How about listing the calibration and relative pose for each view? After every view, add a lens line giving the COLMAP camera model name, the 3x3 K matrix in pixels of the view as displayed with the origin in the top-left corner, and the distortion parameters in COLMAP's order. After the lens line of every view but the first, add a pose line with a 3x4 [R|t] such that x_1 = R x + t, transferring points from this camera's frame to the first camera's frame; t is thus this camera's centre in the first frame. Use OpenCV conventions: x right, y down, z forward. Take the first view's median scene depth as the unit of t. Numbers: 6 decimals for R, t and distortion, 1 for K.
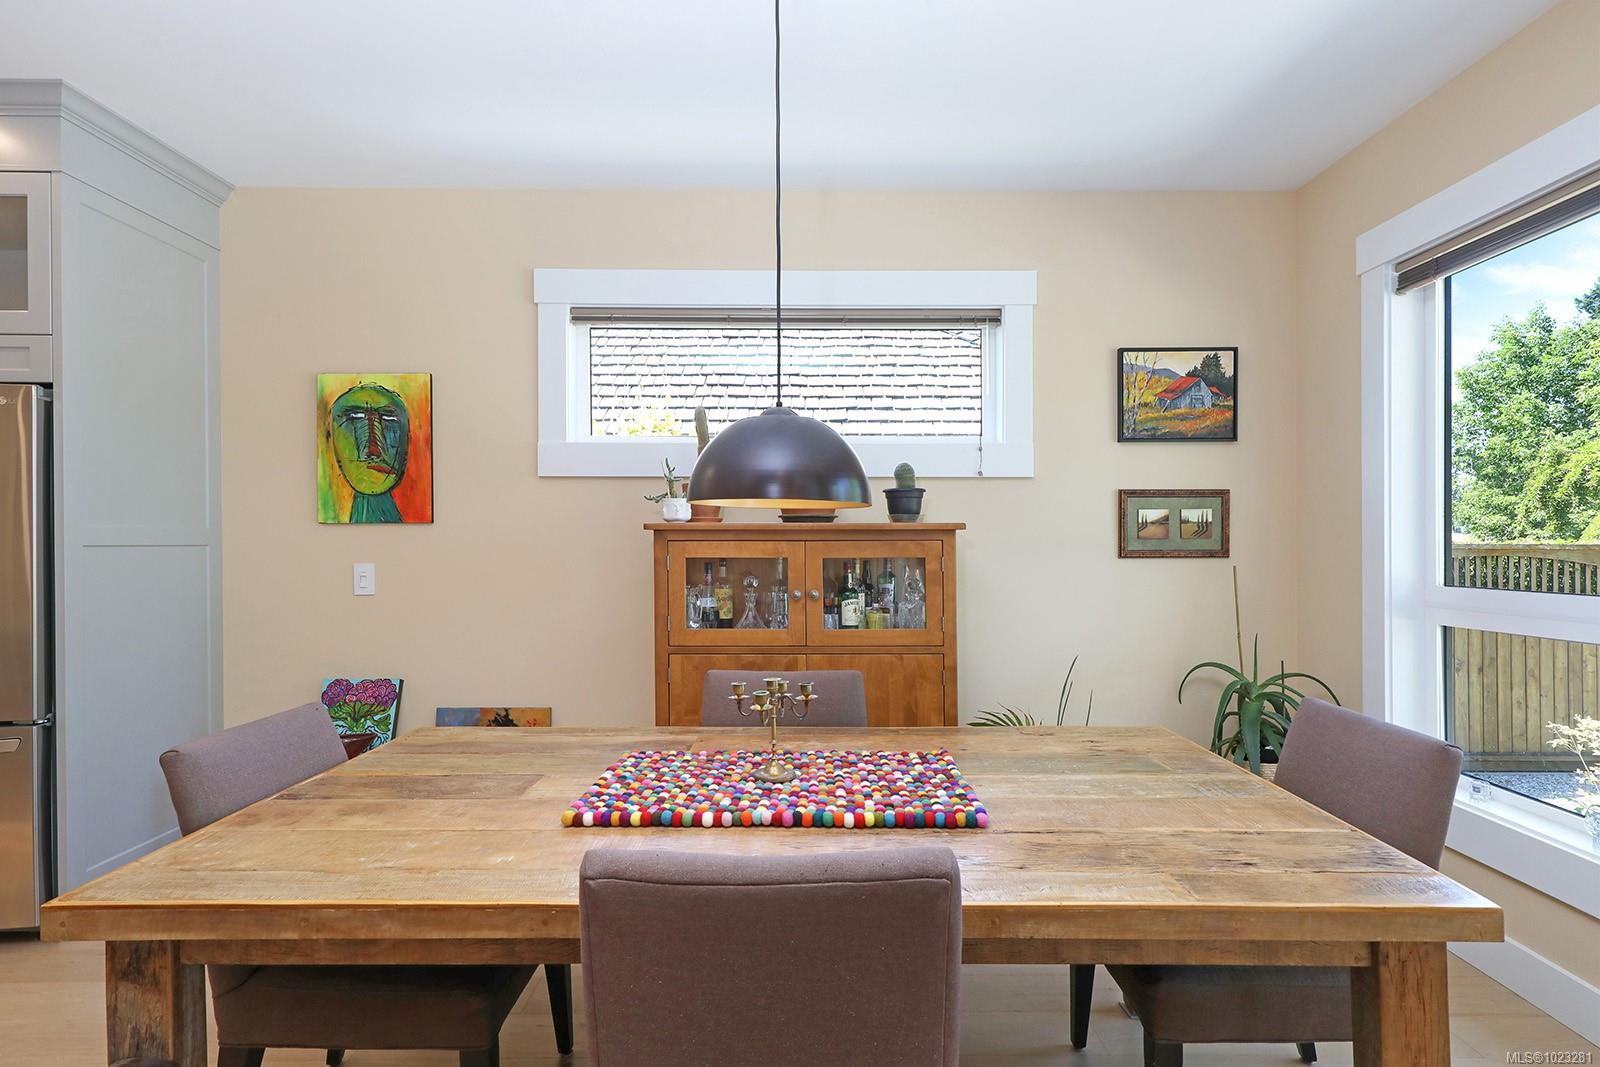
lens RADIAL K [[794.2, 0, 804.8], [0, 794.2, 540.9], [0, 0, 1]] dist [-0.001930, -0.001272]
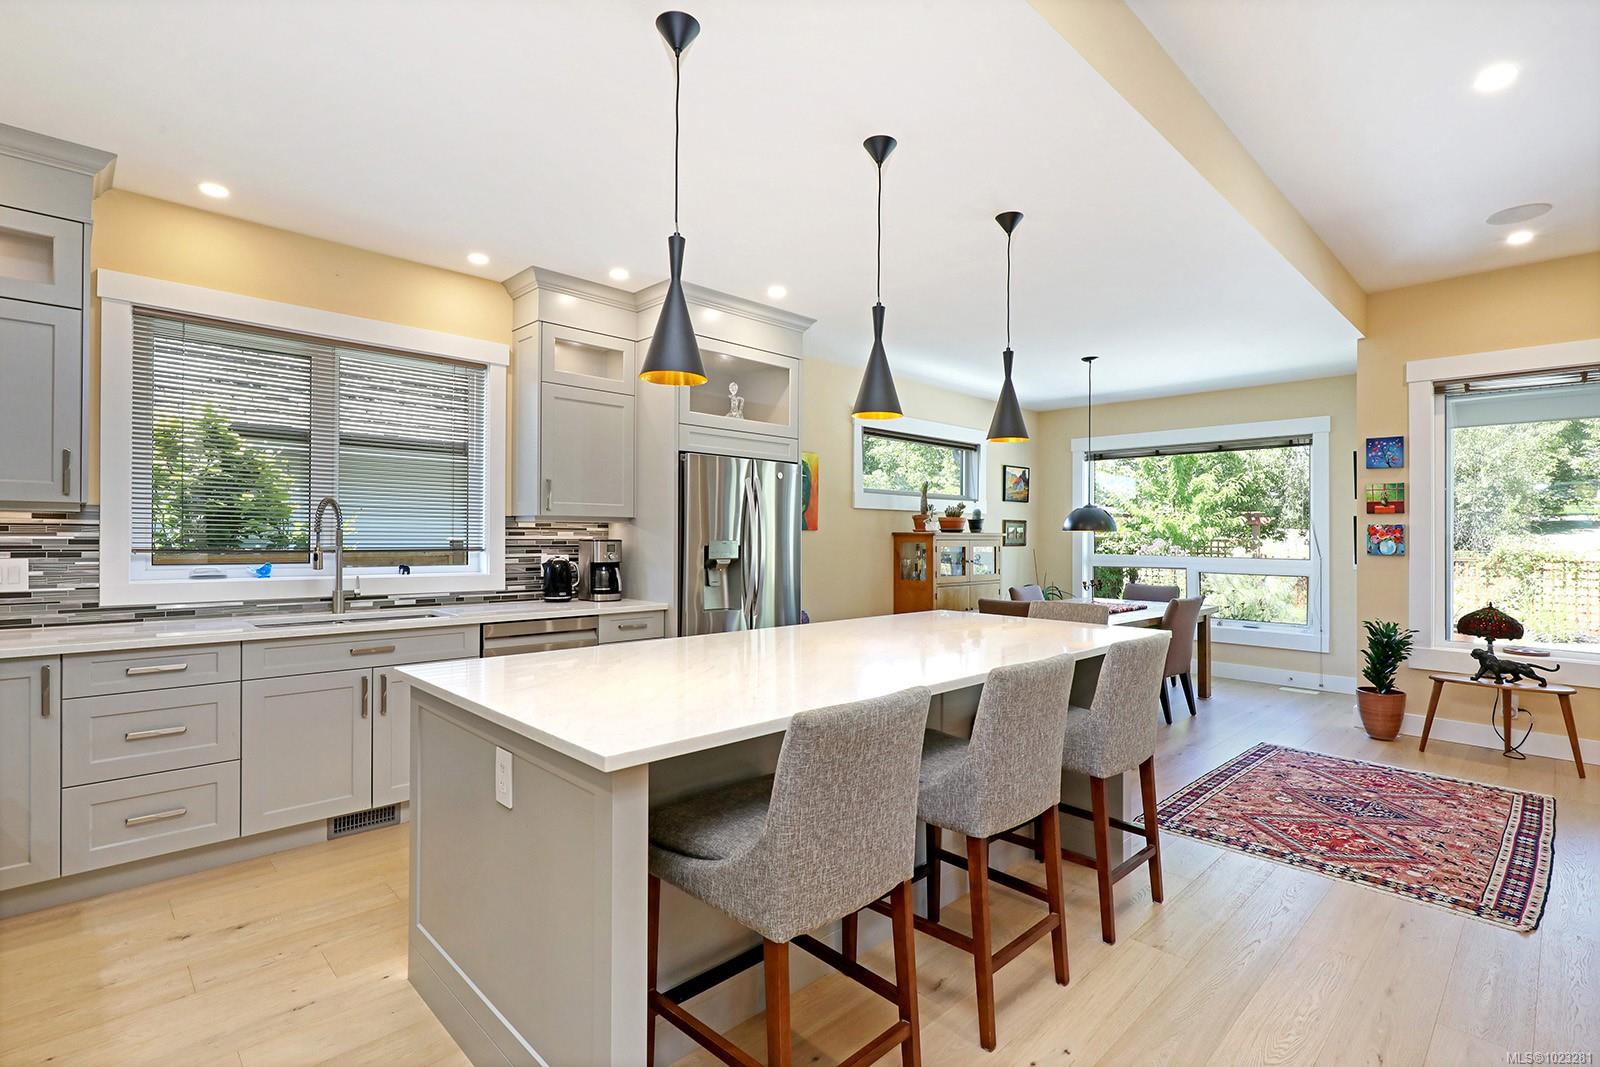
lens RADIAL K [[750.4, 0, 805.0], [0, 750.4, 536.9], [0, 0, 1]] dist [0.000369, 0.003662]
pose [[0.723111, 0.003536, 0.690723, -1.780169], [-0.007731, 0.999966, 0.002974, -0.011632], [-0.690689, -0.007491, 0.723113, -0.321274]]
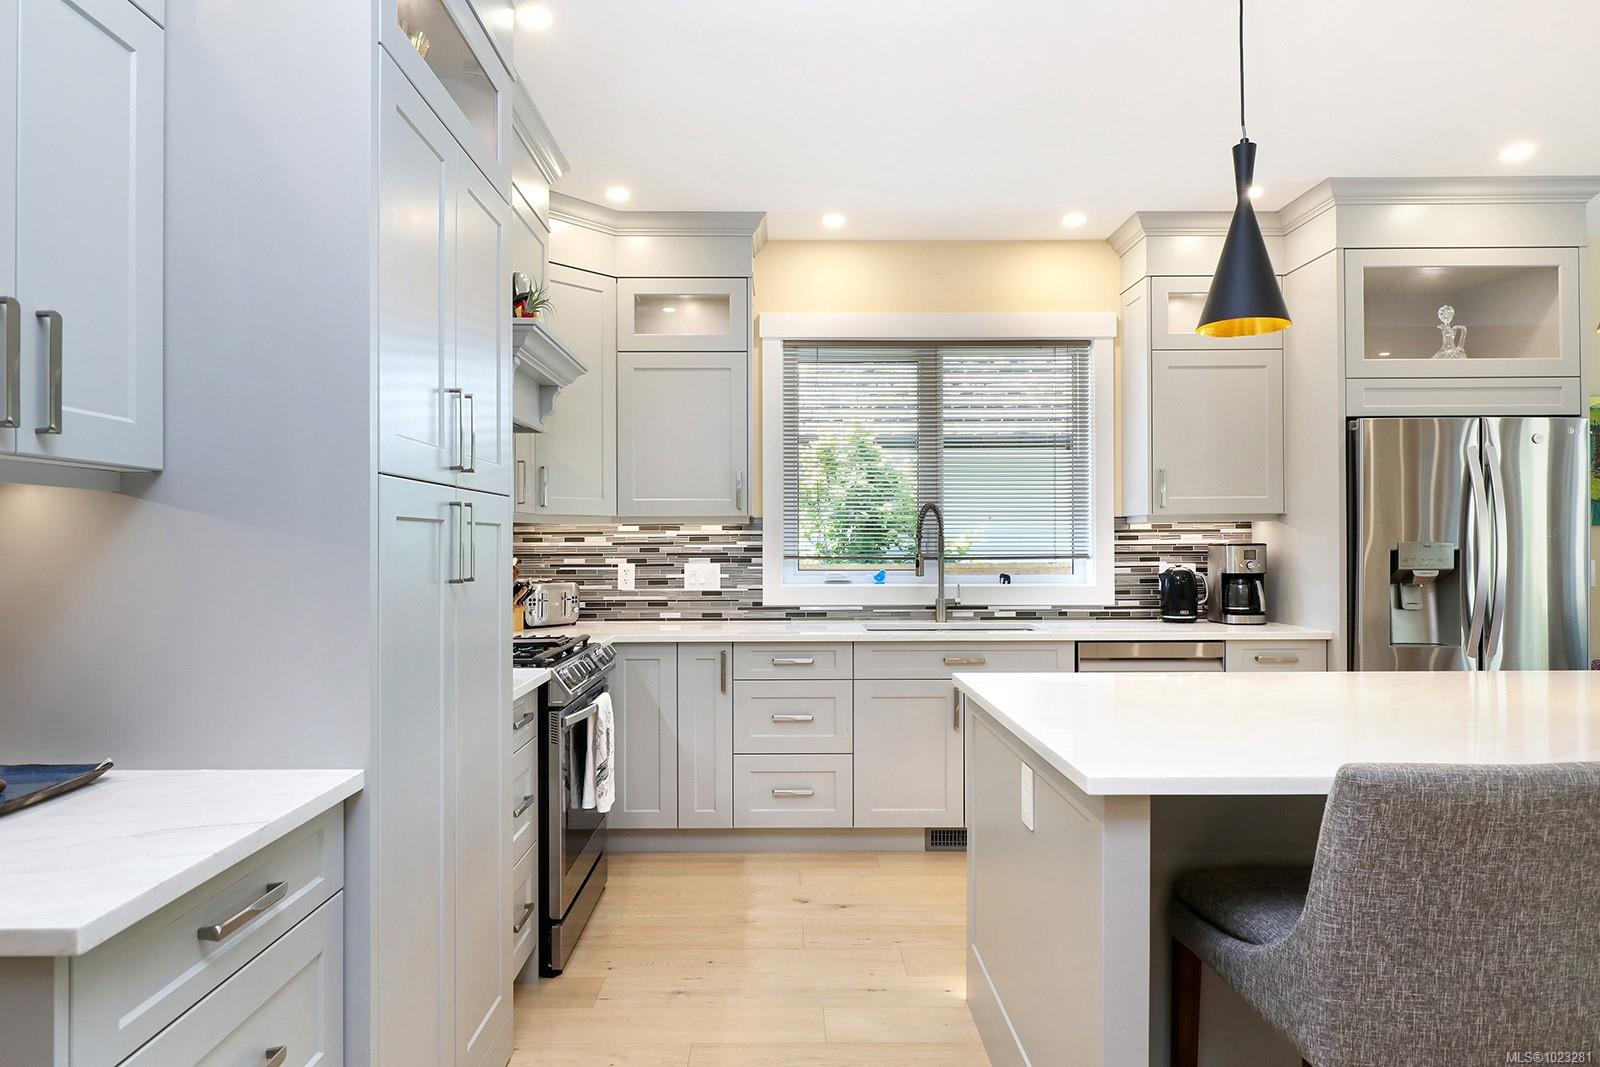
lens RADIAL K [[953.1, 0, 792.5], [0, 953.1, 540.6], [0, 0, 1]] dist [0.009007, 0.000970]
pose [[0.999963, -0.006479, -0.005572, -1.715481], [0.006458, 0.999972, -0.003724, -0.002901], [0.005596, 0.003688, 0.999978, -0.409593]]
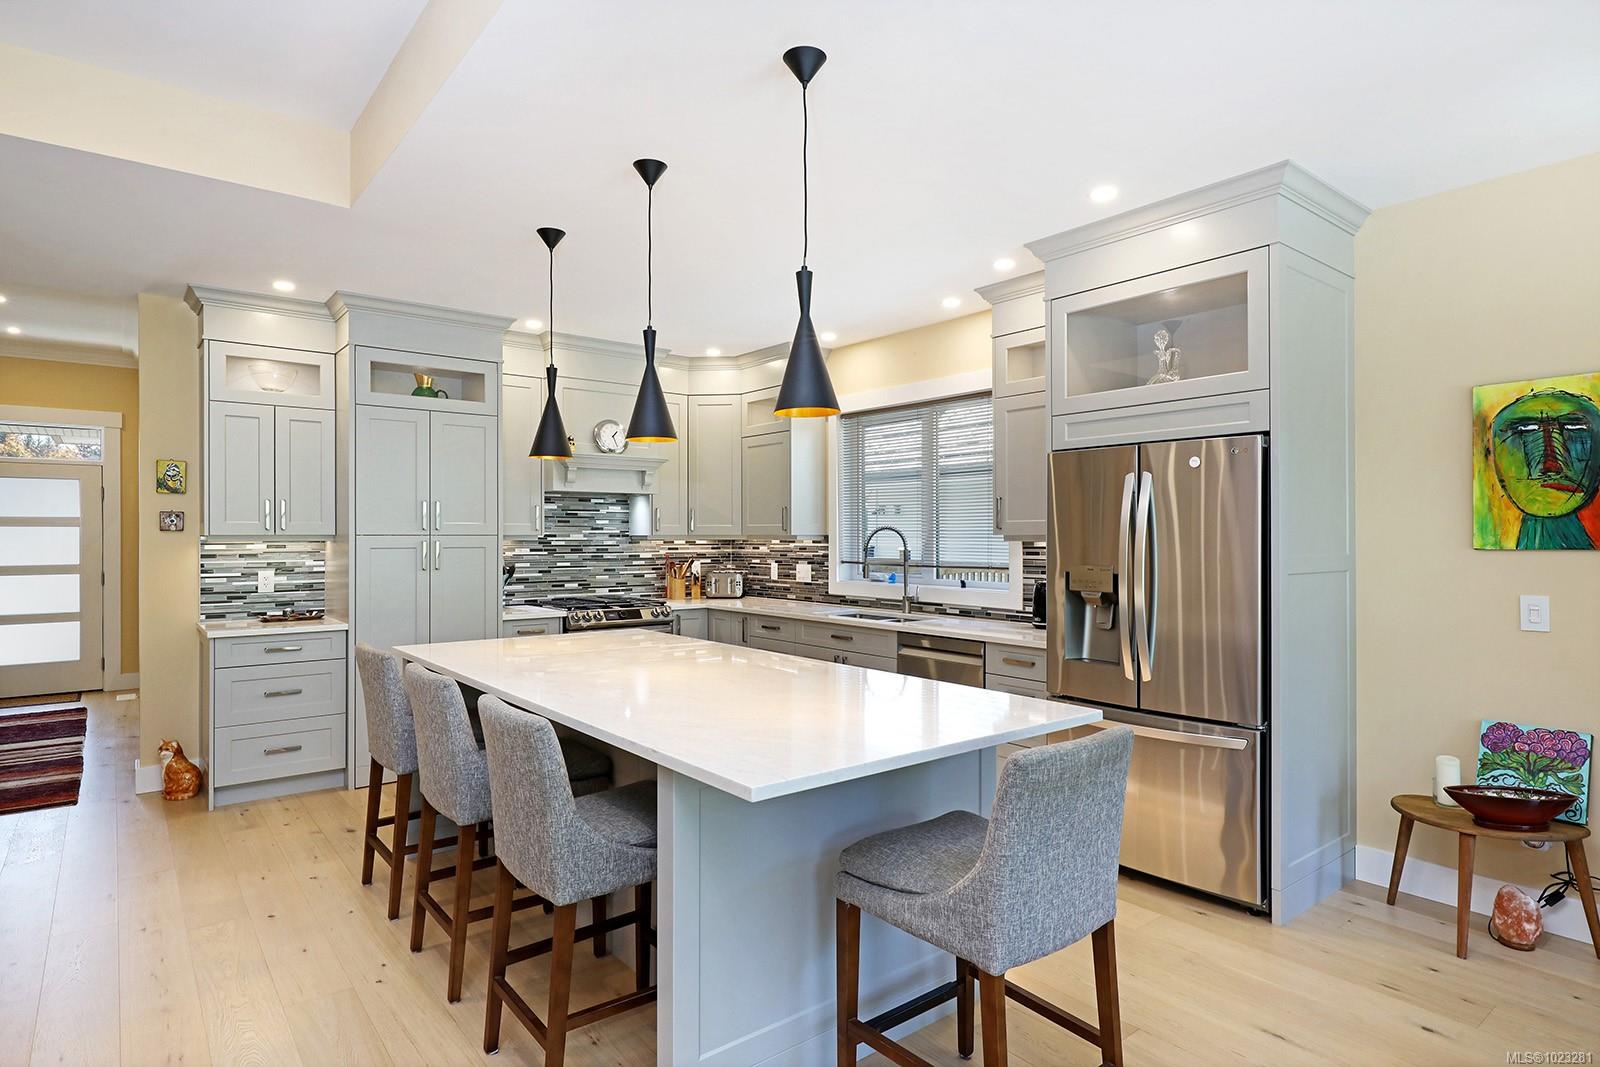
lens RADIAL K [[865.1, 0, 806.8], [0, 865.1, 537.6], [0, 0, 1]] dist [0.000787, 0.000731]
pose [[0.618054, -0.000941, -0.786135, -0.302233], [0.002228, 0.999997, 0.000554, -0.038102], [0.786133, -0.002094, 0.618054, -0.227250]]
